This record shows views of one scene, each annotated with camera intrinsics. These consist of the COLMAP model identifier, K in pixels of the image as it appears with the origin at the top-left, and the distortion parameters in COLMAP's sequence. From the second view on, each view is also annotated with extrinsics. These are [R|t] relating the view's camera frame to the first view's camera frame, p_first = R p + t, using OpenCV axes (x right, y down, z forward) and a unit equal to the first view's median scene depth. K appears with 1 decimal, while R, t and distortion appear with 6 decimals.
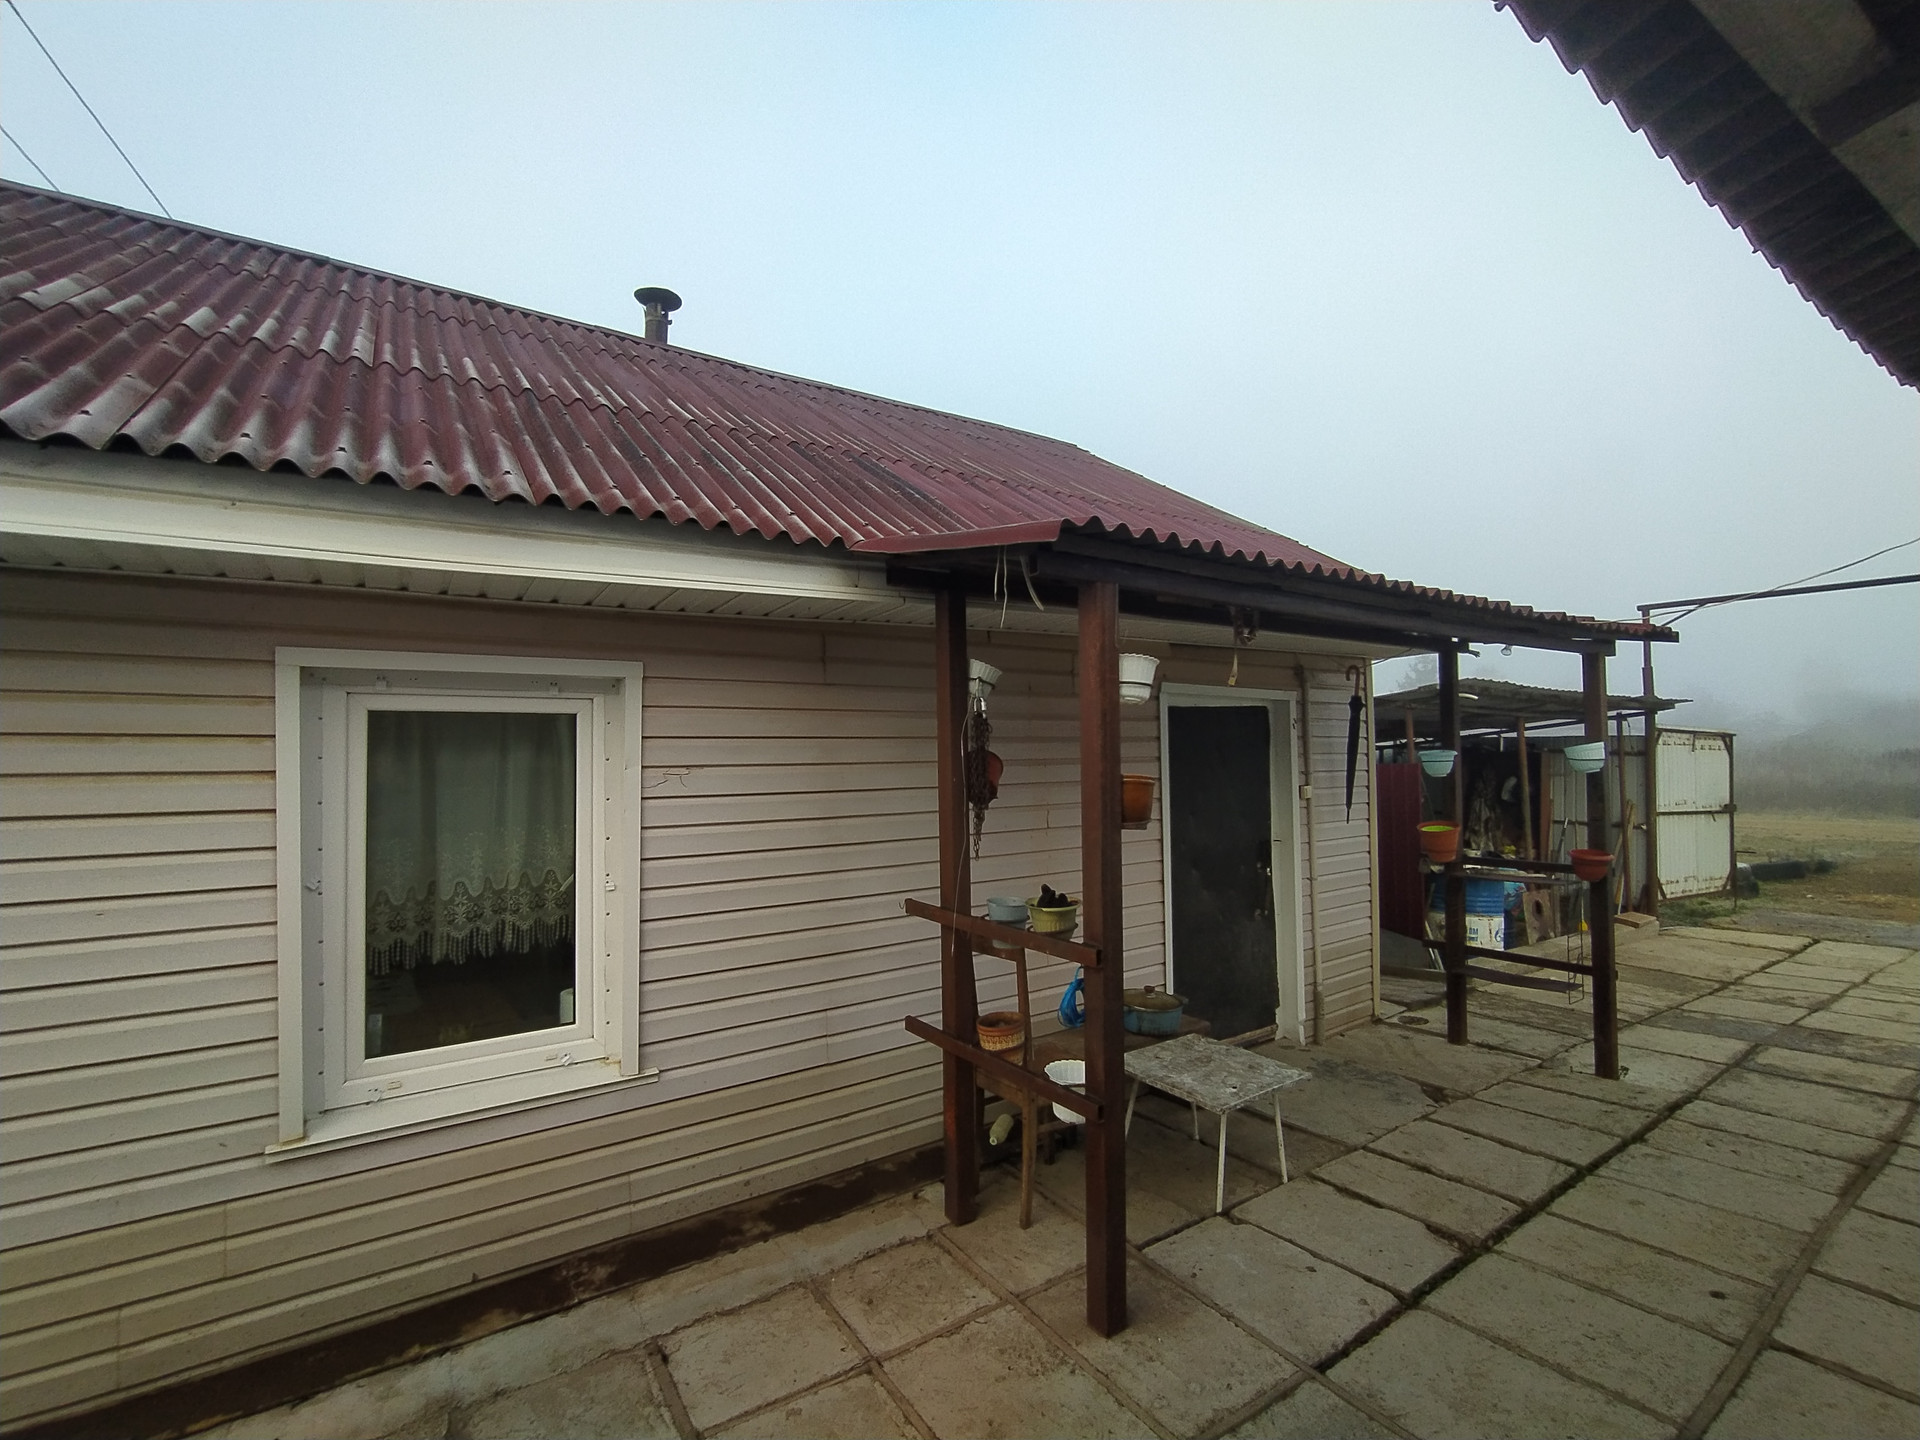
lens RADIAL K [[883.1, 0, 954.0], [0, 883.1, 737.3], [0, 0, 1]] dist [-0.032083, 0.013390]
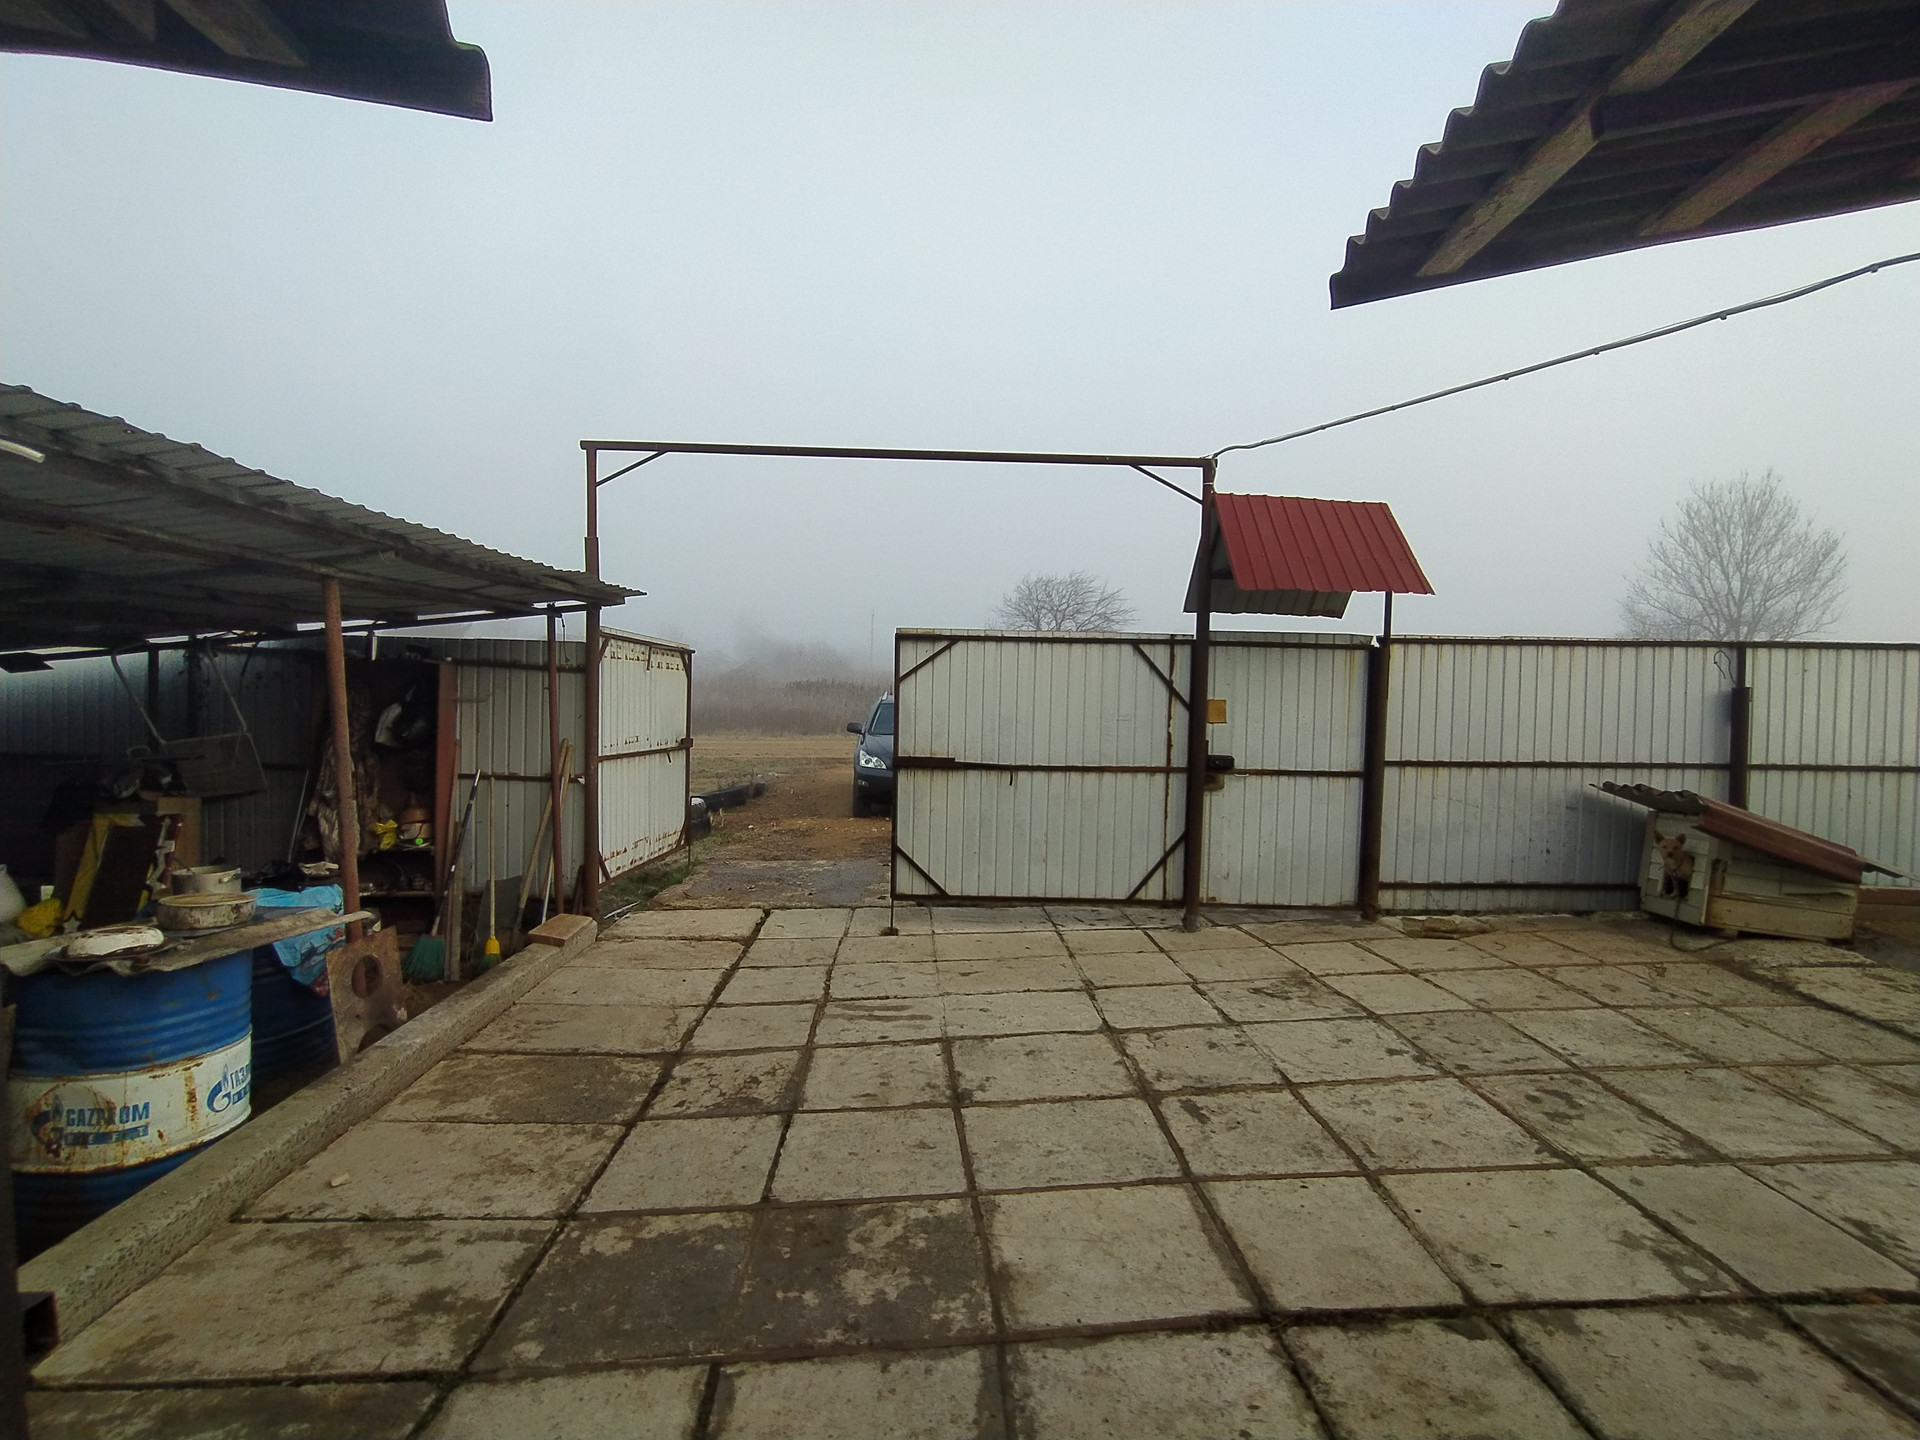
lens RADIAL K [[883.1, 0, 954.0], [0, 883.1, 737.3], [0, 0, 1]] dist [-0.032083, 0.013390]
pose [[0.526004, -0.030403, 0.849939, 0.365649], [-0.043904, 0.997058, 0.062837, 0.015797], [-0.849348, -0.070368, 0.523121, 0.400825]]
